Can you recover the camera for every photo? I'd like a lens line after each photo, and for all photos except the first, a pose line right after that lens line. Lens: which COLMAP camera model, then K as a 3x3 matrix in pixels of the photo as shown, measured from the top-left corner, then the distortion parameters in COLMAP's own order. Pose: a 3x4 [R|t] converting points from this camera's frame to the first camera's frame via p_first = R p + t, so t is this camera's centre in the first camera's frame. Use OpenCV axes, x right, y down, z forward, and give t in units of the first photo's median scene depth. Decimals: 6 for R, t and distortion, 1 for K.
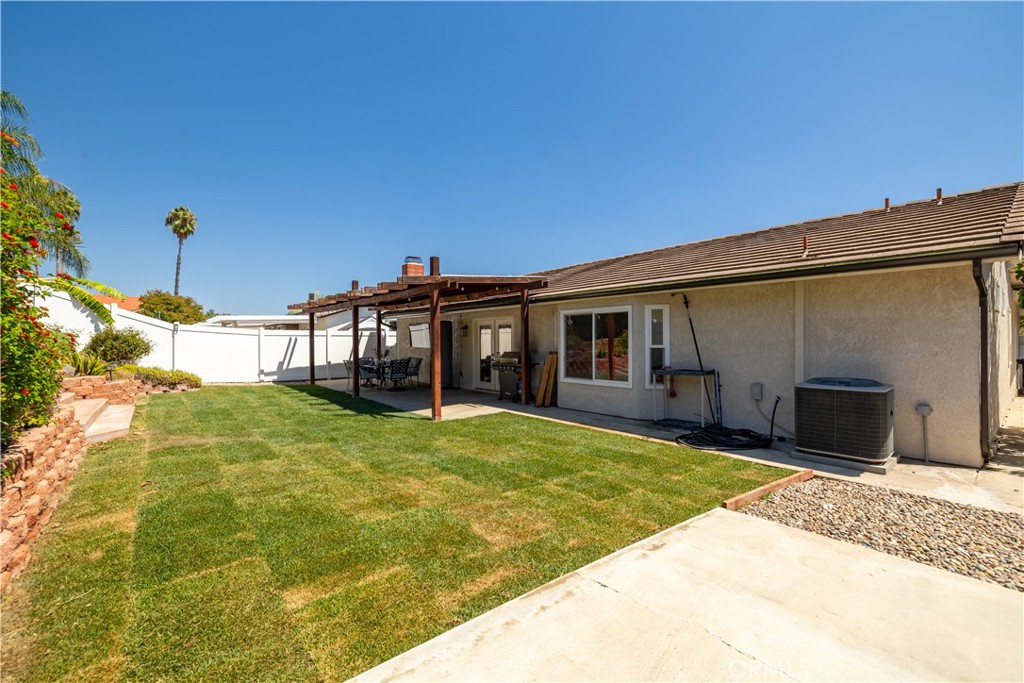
lens RADIAL K [[428.1, 0, 512.0], [0, 428.1, 341.5], [0, 0, 1]] dist [-0.013515, -0.000099]
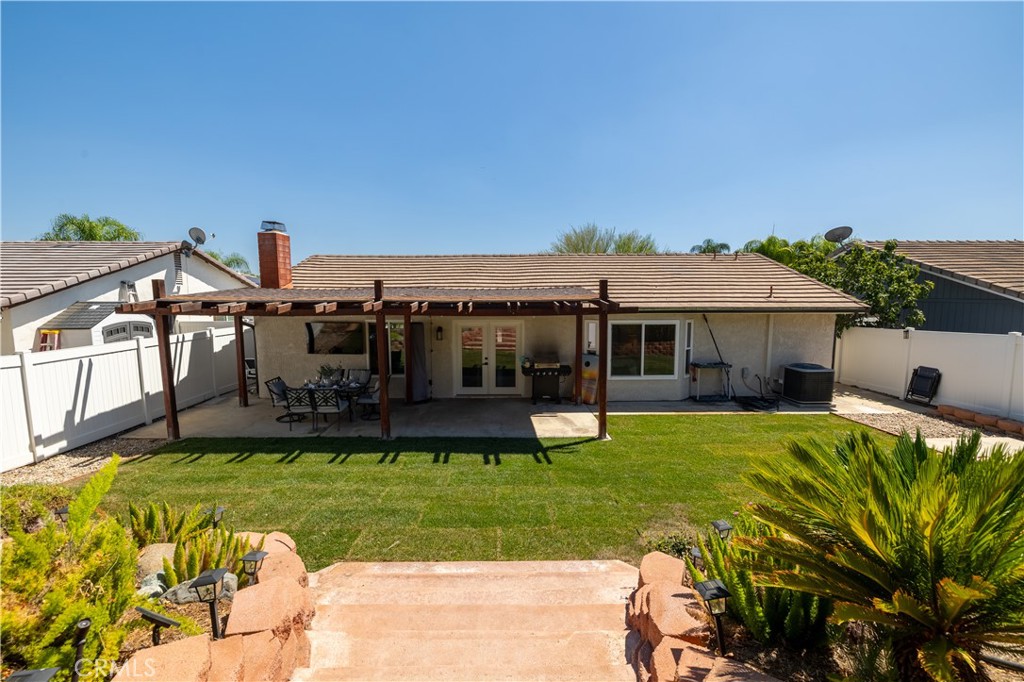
lens RADIAL K [[428.1, 0, 512.0], [0, 428.1, 341.0], [0, 0, 1]] dist [-0.013515, -0.000099]
pose [[0.634763, -0.085092, 0.768007, -0.693166], [0.004101, 0.994275, 0.106773, -0.102660], [-0.772696, -0.064626, 0.631478, 0.332690]]
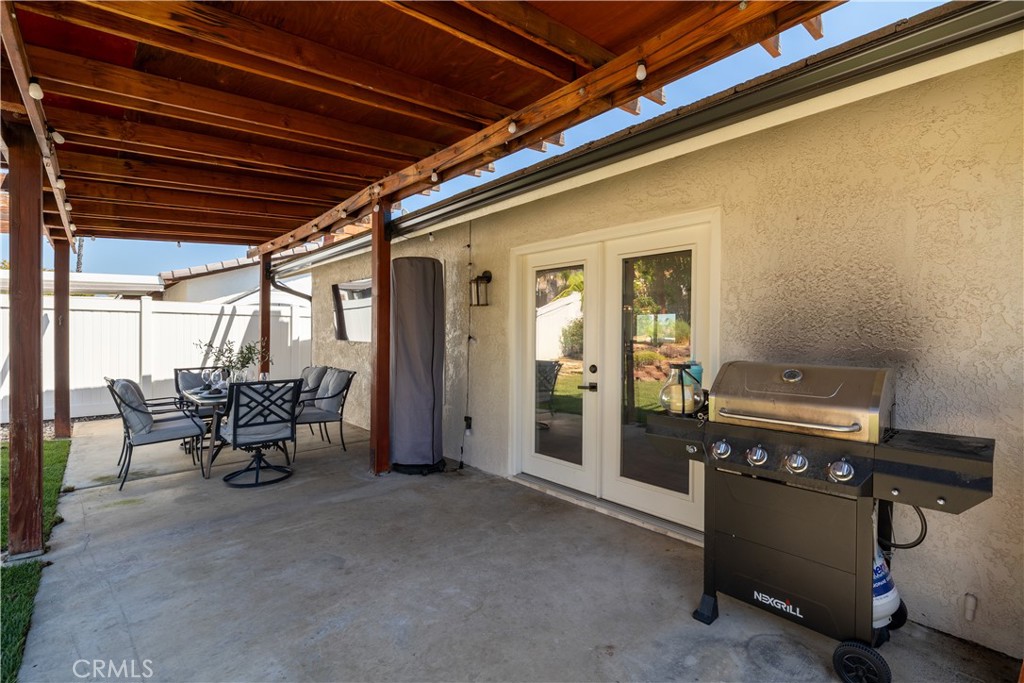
lens RADIAL K [[465.4, 0, 512.0], [0, 465.4, 341.5], [0, 0, 1]] dist [0.000183, 0.000006]
pose [[0.999358, 0.005290, 0.035443, -0.101211], [-0.005663, 0.999929, 0.010454, 0.010411], [-0.035385, -0.010648, 0.999317, 0.659054]]
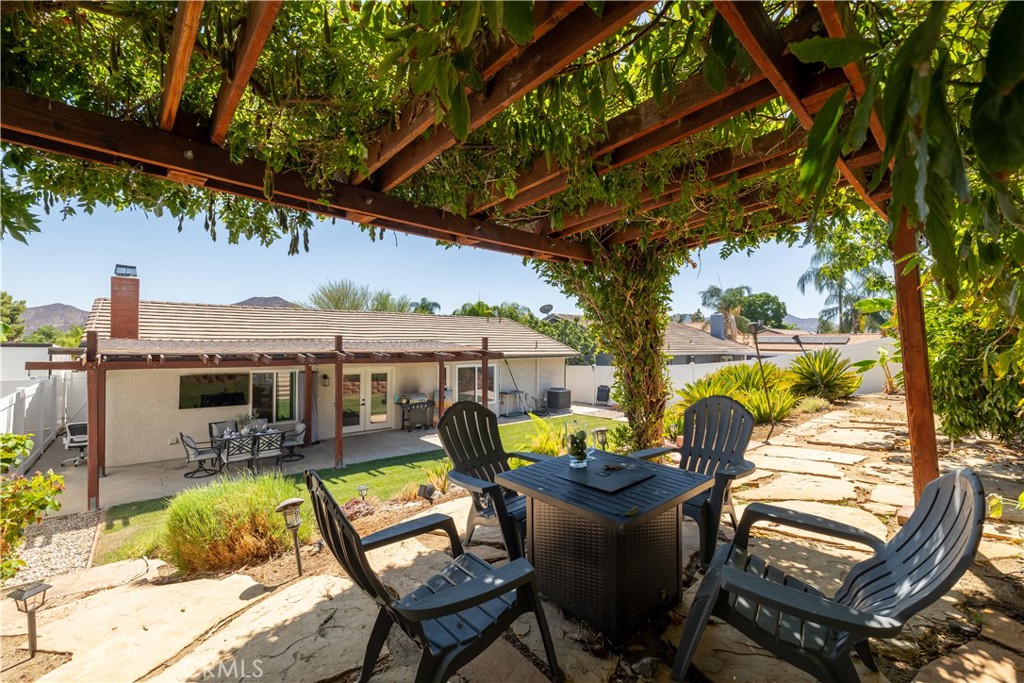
lens RADIAL K [[428.1, 0, 512.0], [0, 428.1, 341.5], [0, 0, 1]] dist [-0.013515, -0.000099]
pose [[-0.008566, 0.006596, 0.999942, -1.109069], [-0.000120, 0.999978, -0.006597, -0.108991], [-0.999963, -0.000176, -0.008565, 0.577721]]
